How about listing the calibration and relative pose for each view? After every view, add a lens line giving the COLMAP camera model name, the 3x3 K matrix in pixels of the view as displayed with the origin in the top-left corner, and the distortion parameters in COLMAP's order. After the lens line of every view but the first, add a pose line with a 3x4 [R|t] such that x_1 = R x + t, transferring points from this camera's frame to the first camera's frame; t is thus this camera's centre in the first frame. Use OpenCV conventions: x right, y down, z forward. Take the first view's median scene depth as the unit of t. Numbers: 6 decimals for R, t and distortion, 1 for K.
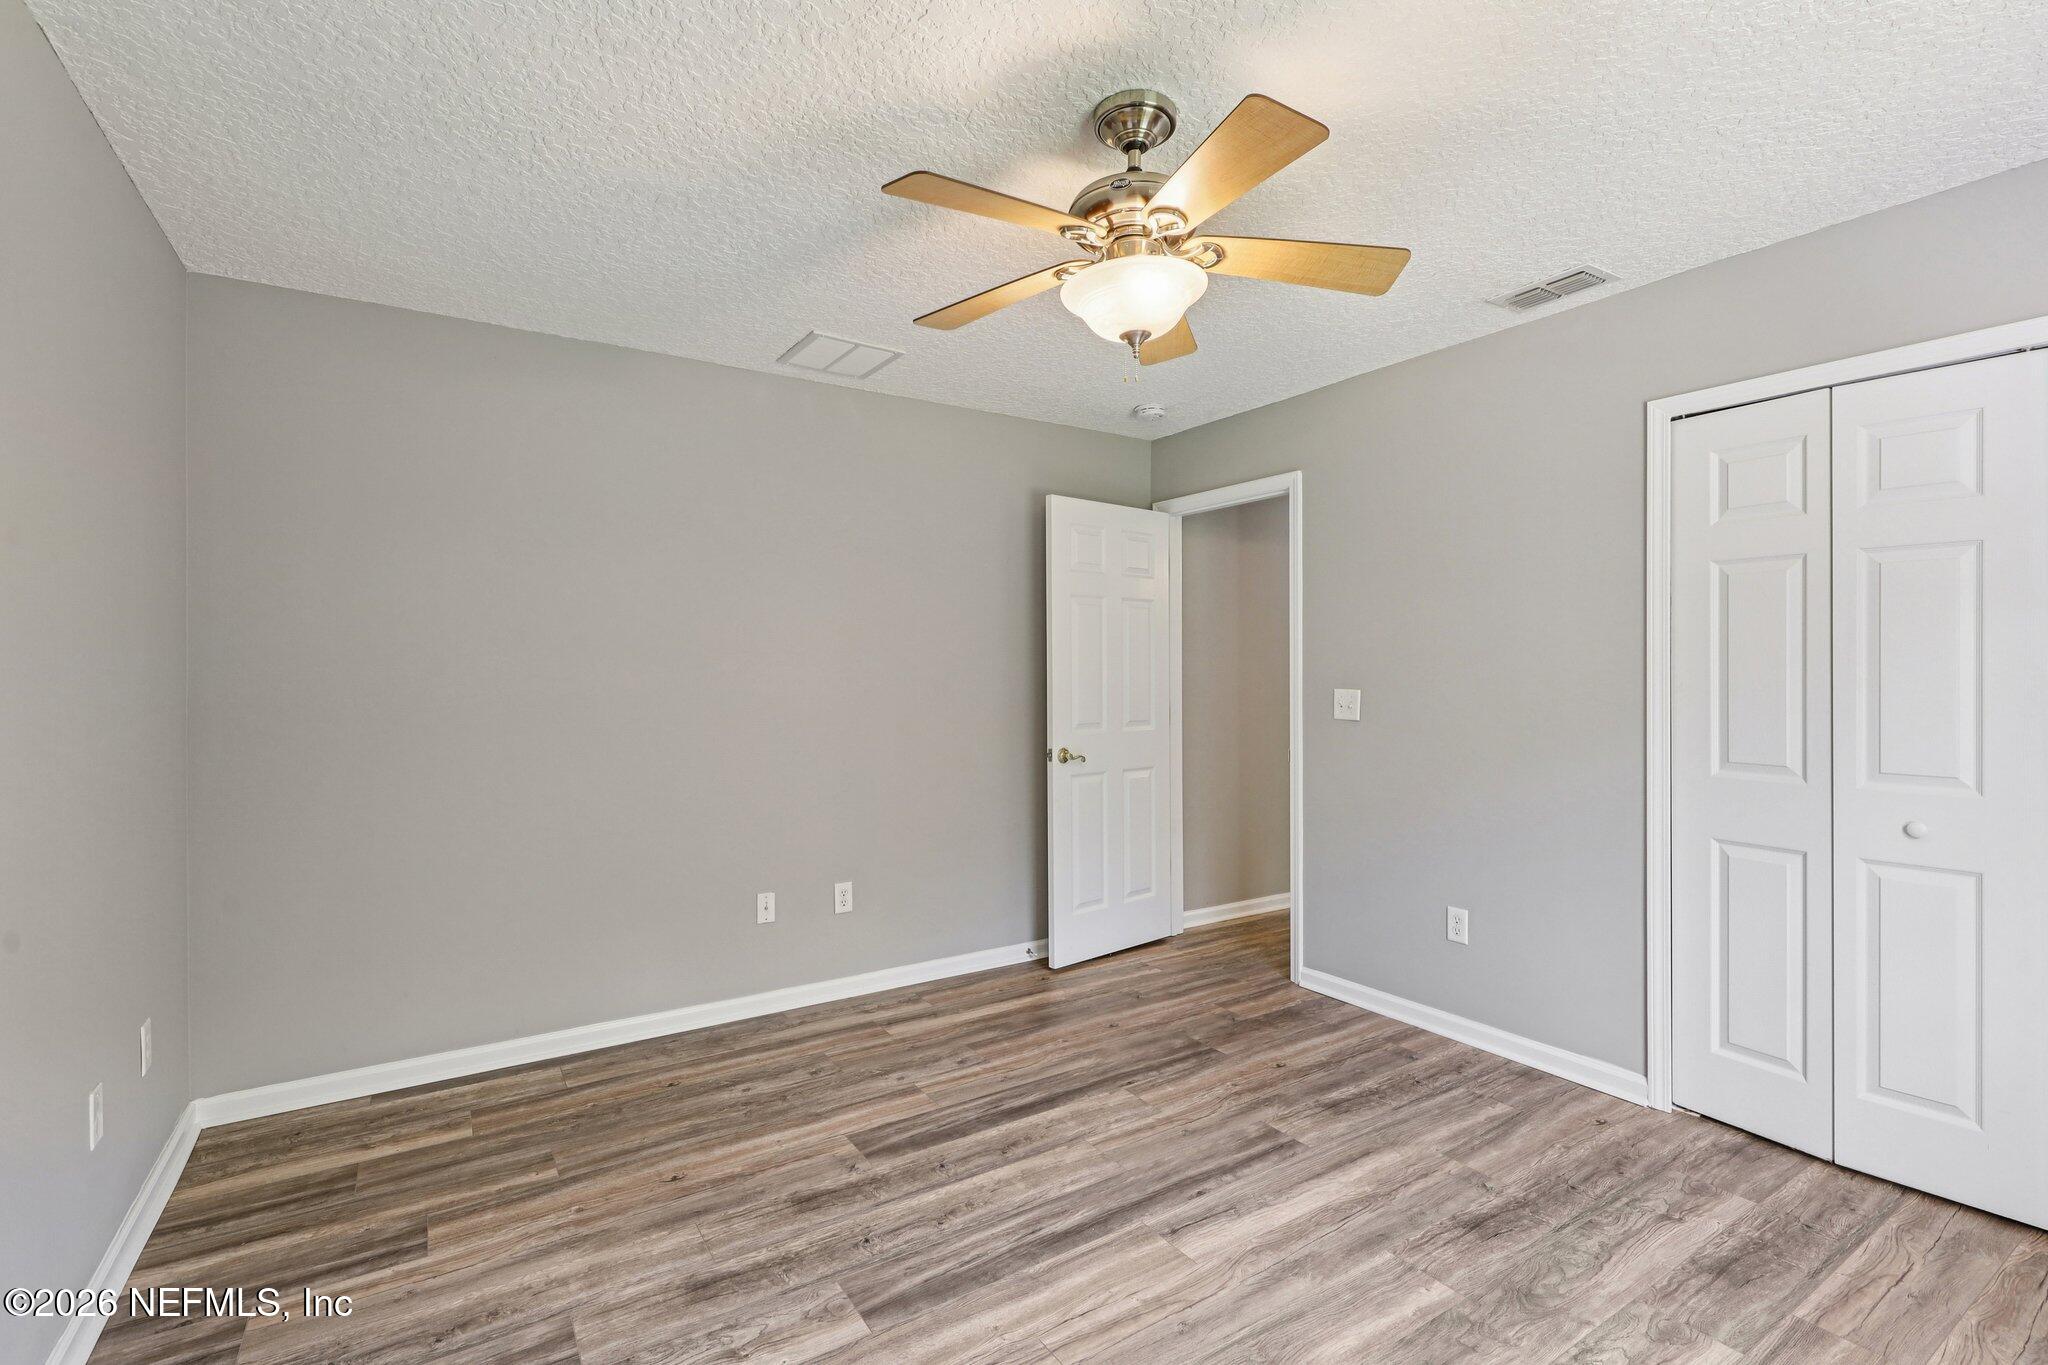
lens RADIAL K [[925.2, 0, 1030.9], [0, 925.2, 678.3], [0, 0, 1]] dist [0.000621, 0.000569]
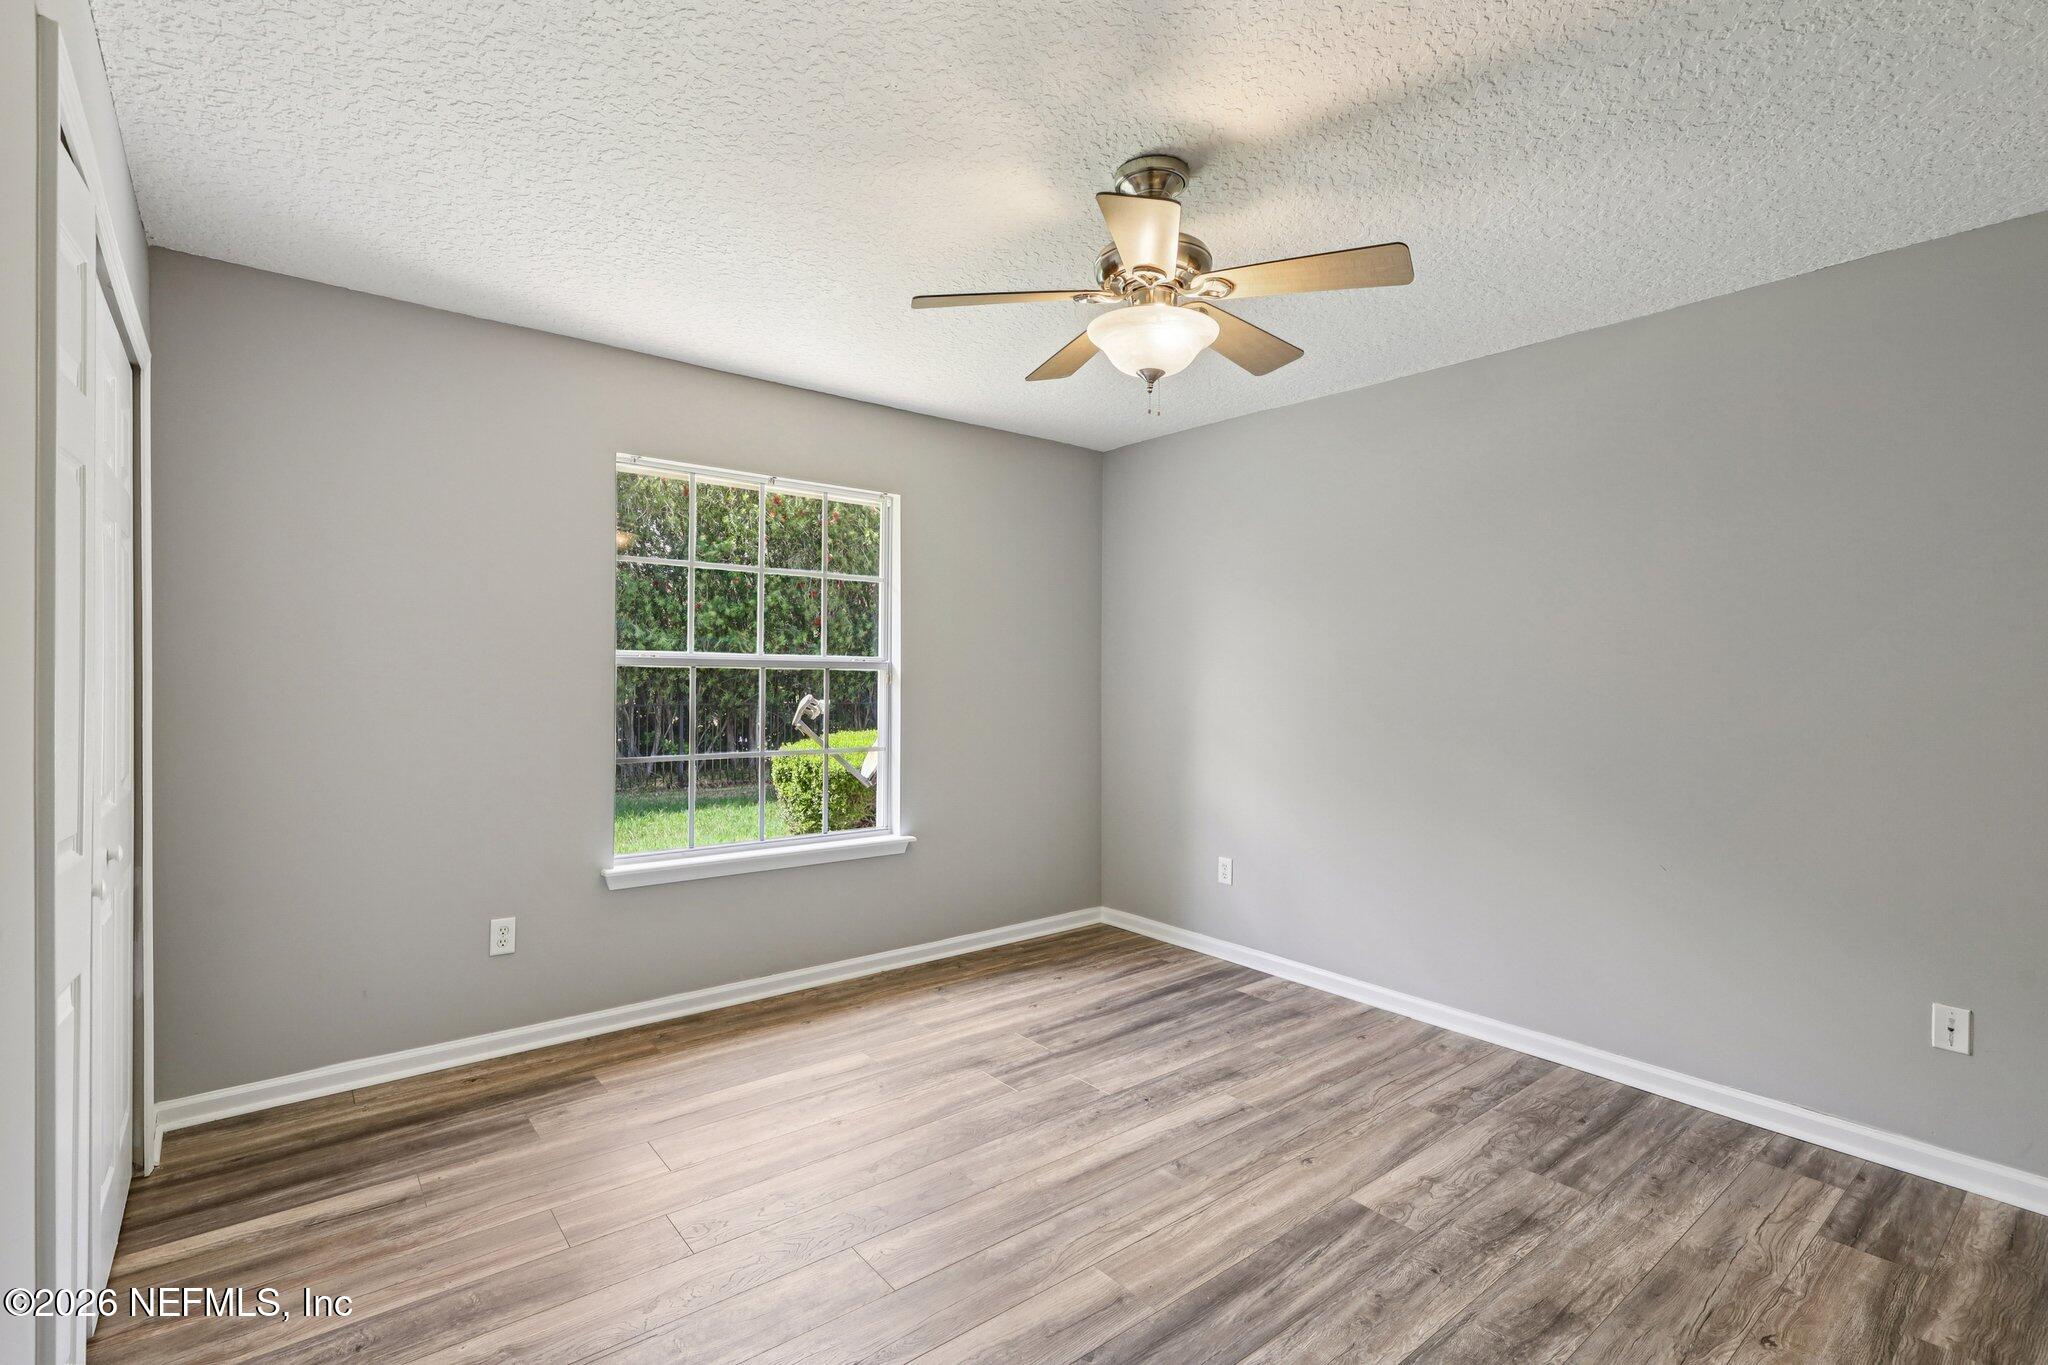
lens RADIAL K [[925.2, 0, 1020.0], [0, 925.2, 680.1], [0, 0, 1]] dist [0.000621, 0.000569]
pose [[-0.995435, -0.003518, -0.095372, 0.350398], [-0.004861, 0.999892, 0.013856, -0.015577], [0.095313, 0.014256, -0.995345, 1.943923]]
